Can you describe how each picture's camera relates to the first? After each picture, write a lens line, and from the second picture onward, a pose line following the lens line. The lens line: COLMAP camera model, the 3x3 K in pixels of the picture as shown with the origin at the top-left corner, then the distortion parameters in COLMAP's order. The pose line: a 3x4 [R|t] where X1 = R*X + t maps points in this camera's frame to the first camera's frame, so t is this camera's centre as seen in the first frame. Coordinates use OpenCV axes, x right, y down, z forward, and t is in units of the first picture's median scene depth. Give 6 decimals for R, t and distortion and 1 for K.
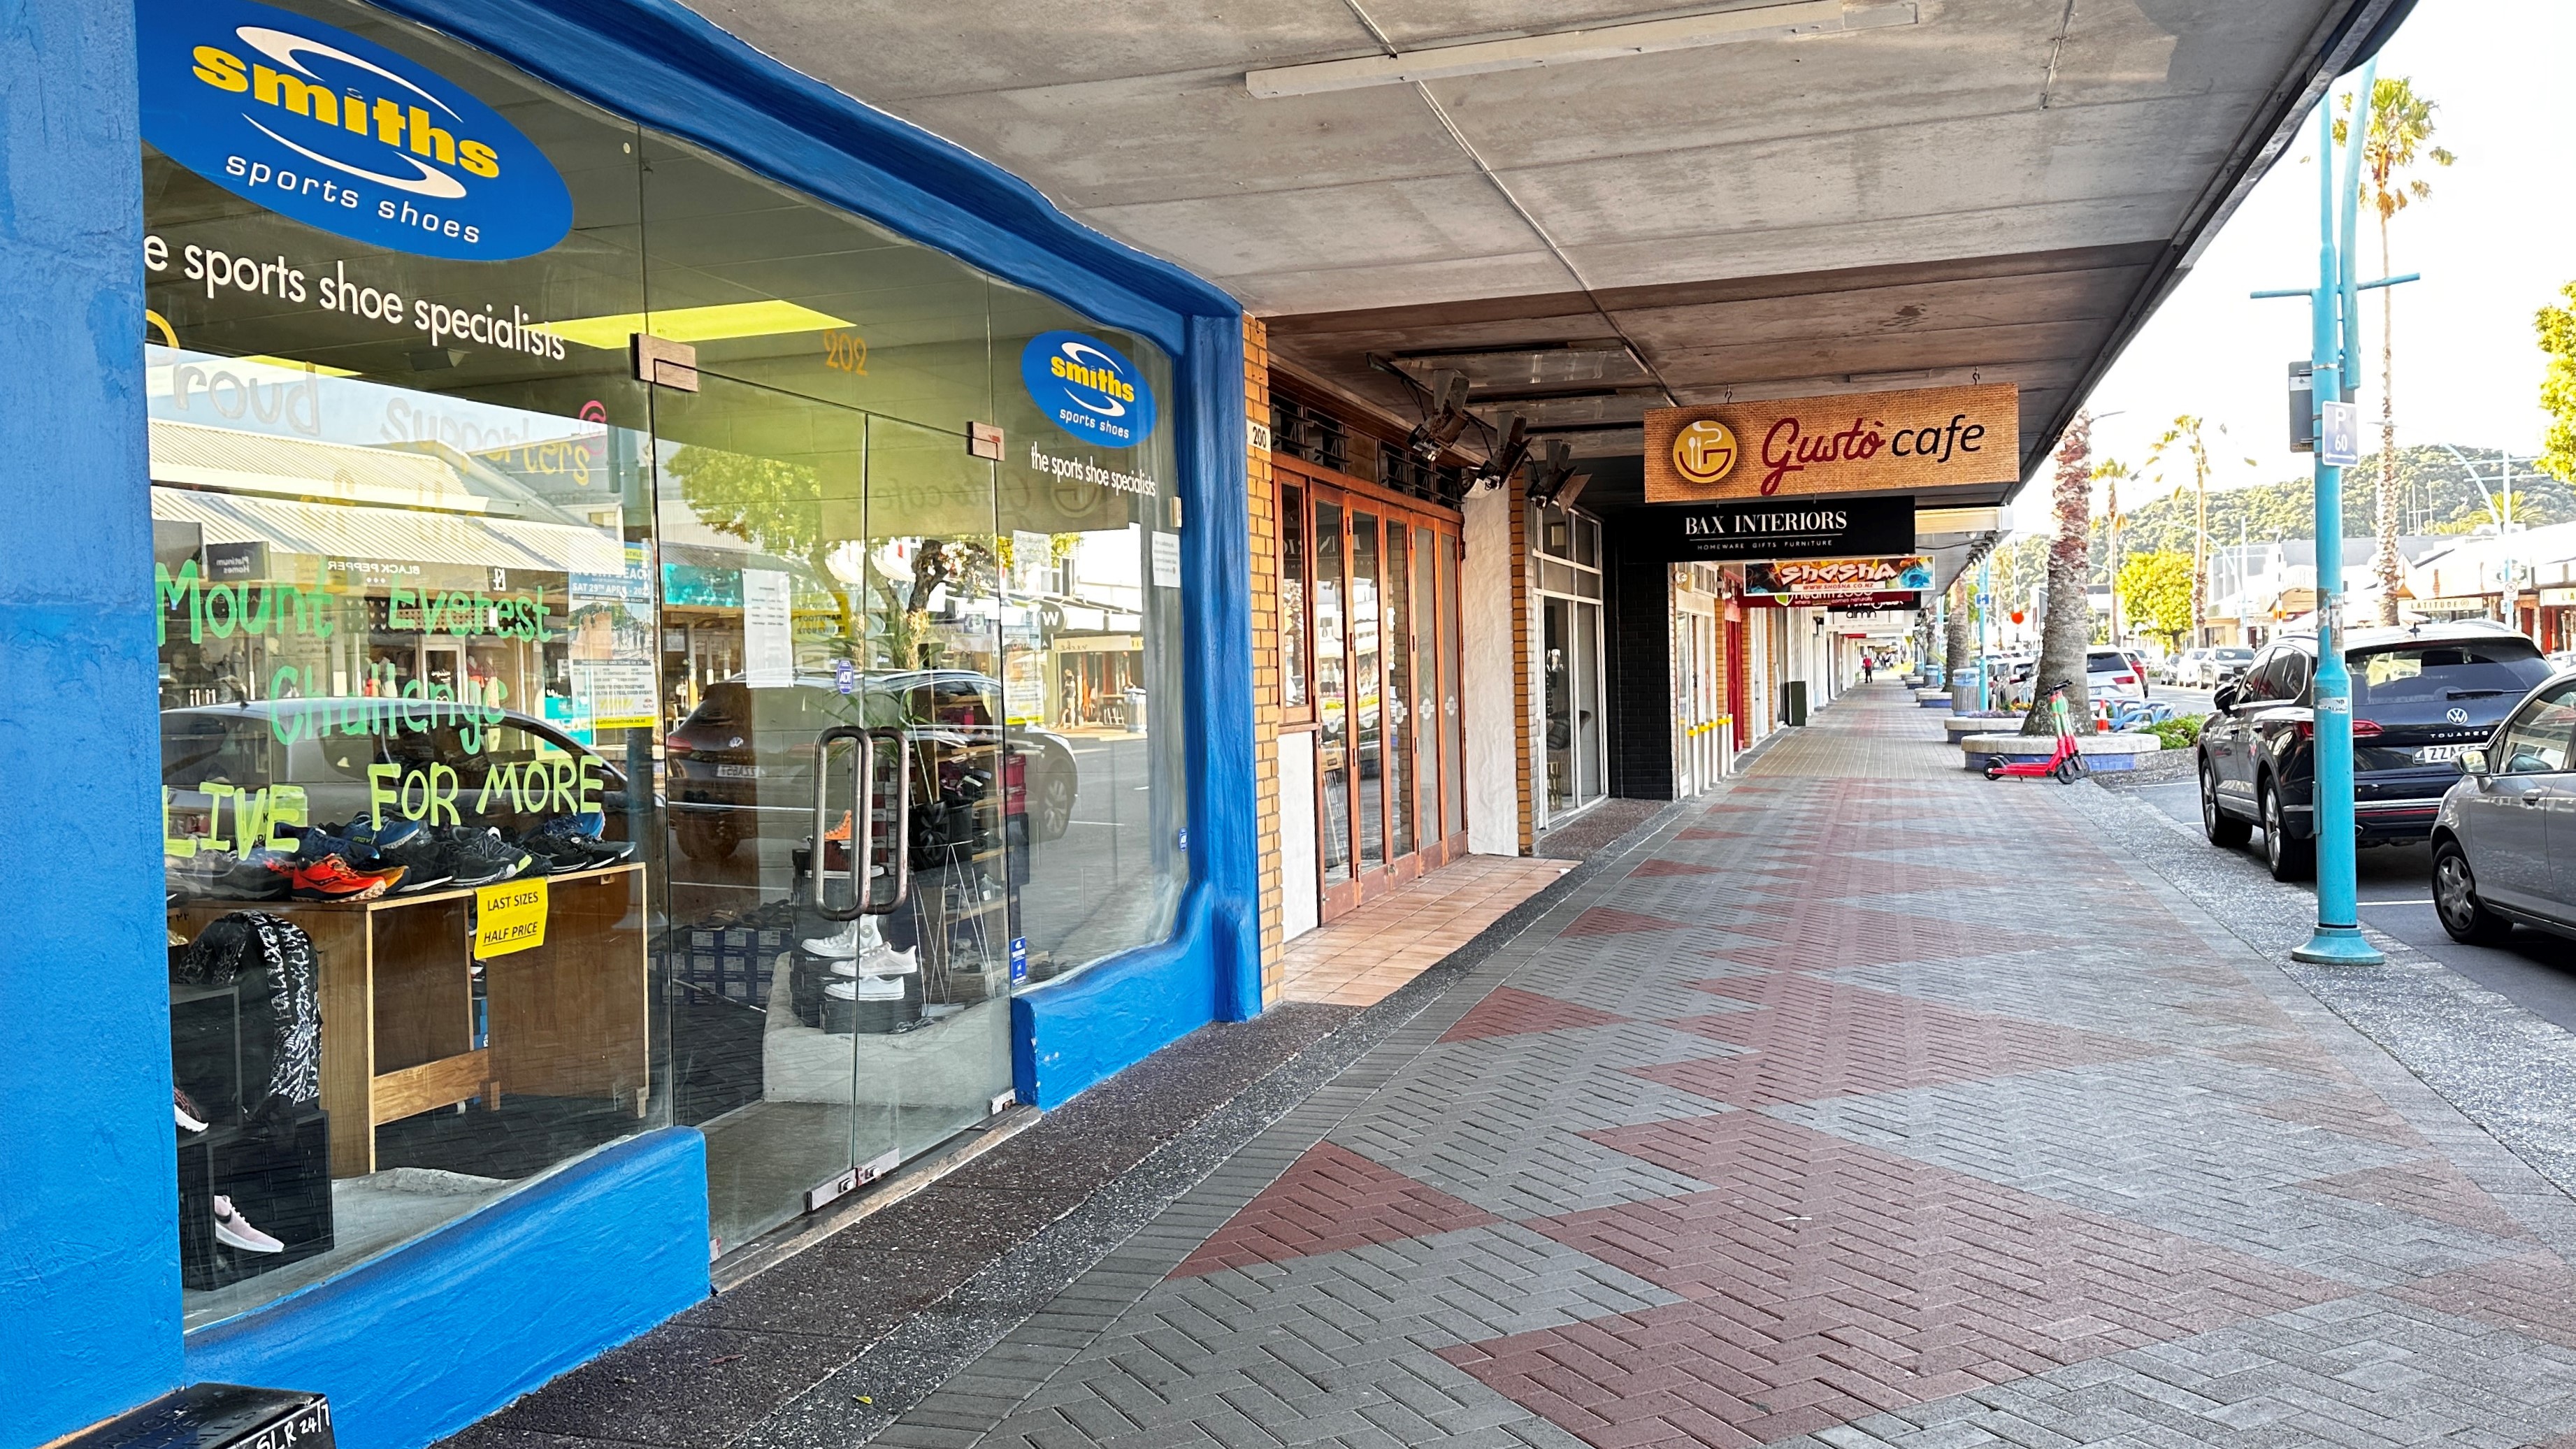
lens RADIAL K [[1979.8, 0, 1288.0], [0, 1979.8, 724.5], [0, 0, 1]] dist [-0.005206, -0.006686]
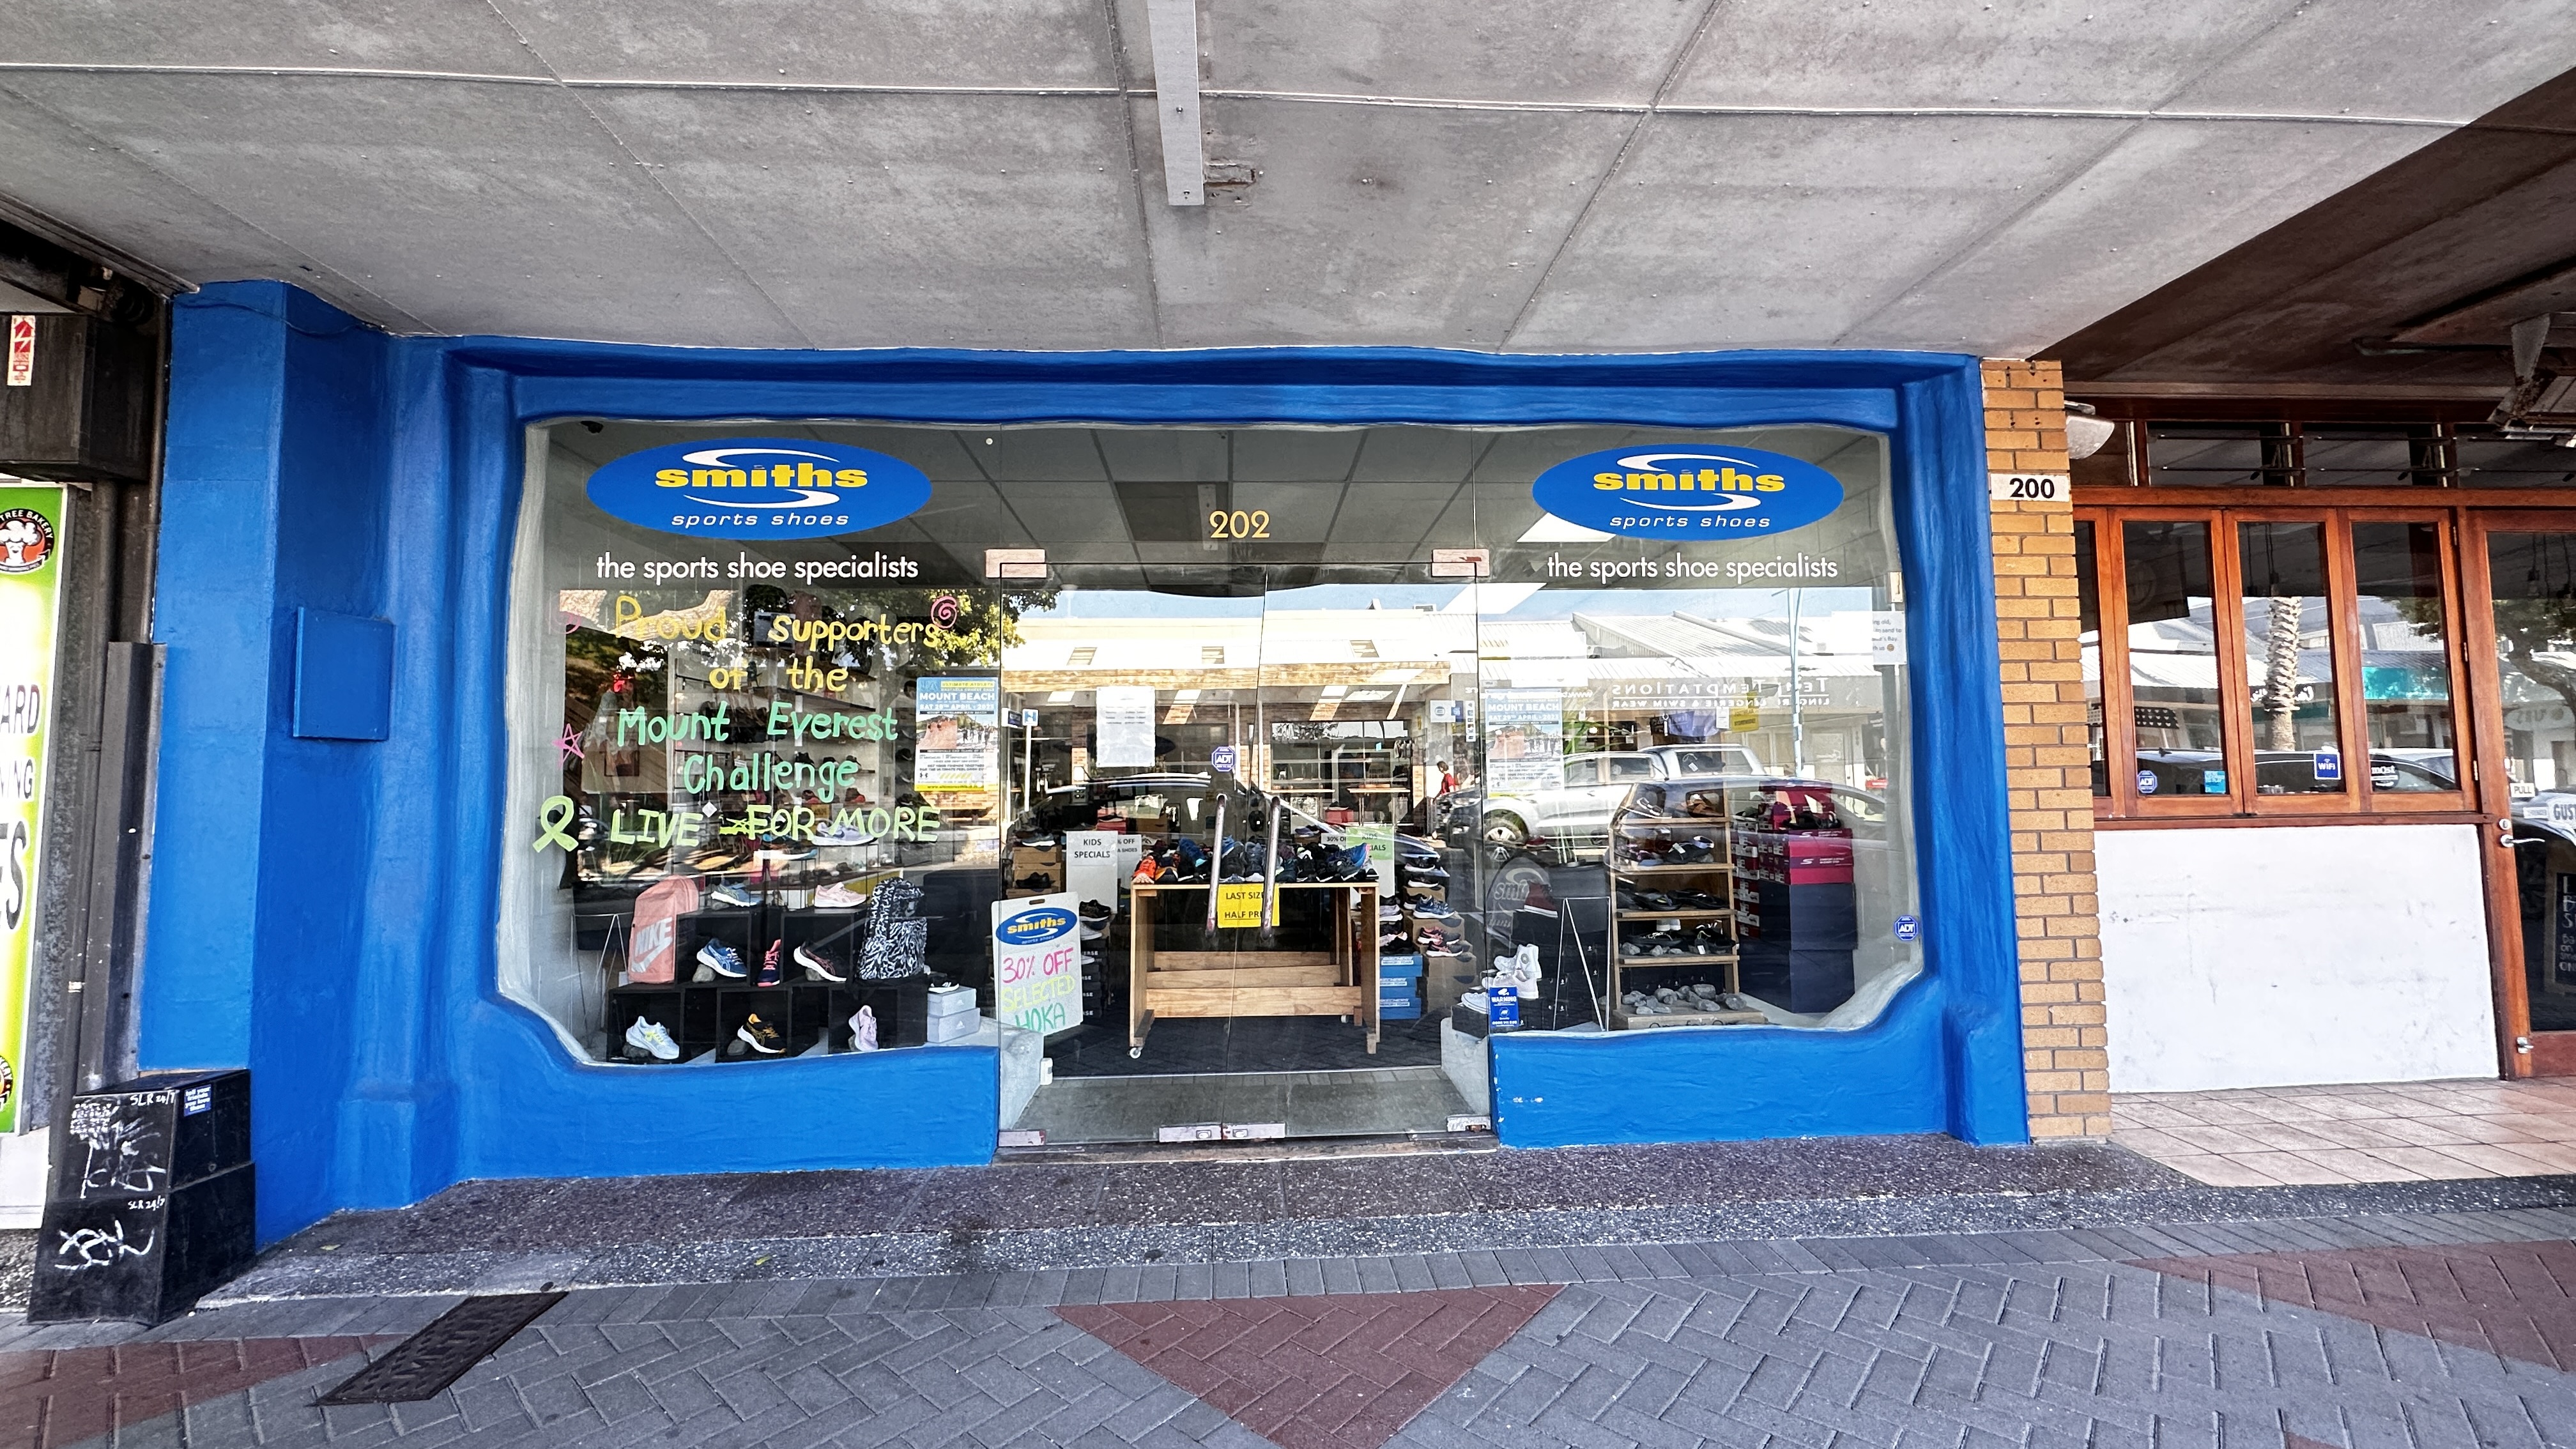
lens RADIAL K [[1018.7, 0, 1288.0], [0, 1018.7, 724.5], [0, 0, 1]] dist [-0.006826, -0.000166]
pose [[0.337575, -0.032870, -0.940725, 0.550992], [-0.021323, 0.998867, -0.042553, -0.023195], [0.941057, 0.034424, 0.336491, 0.968229]]
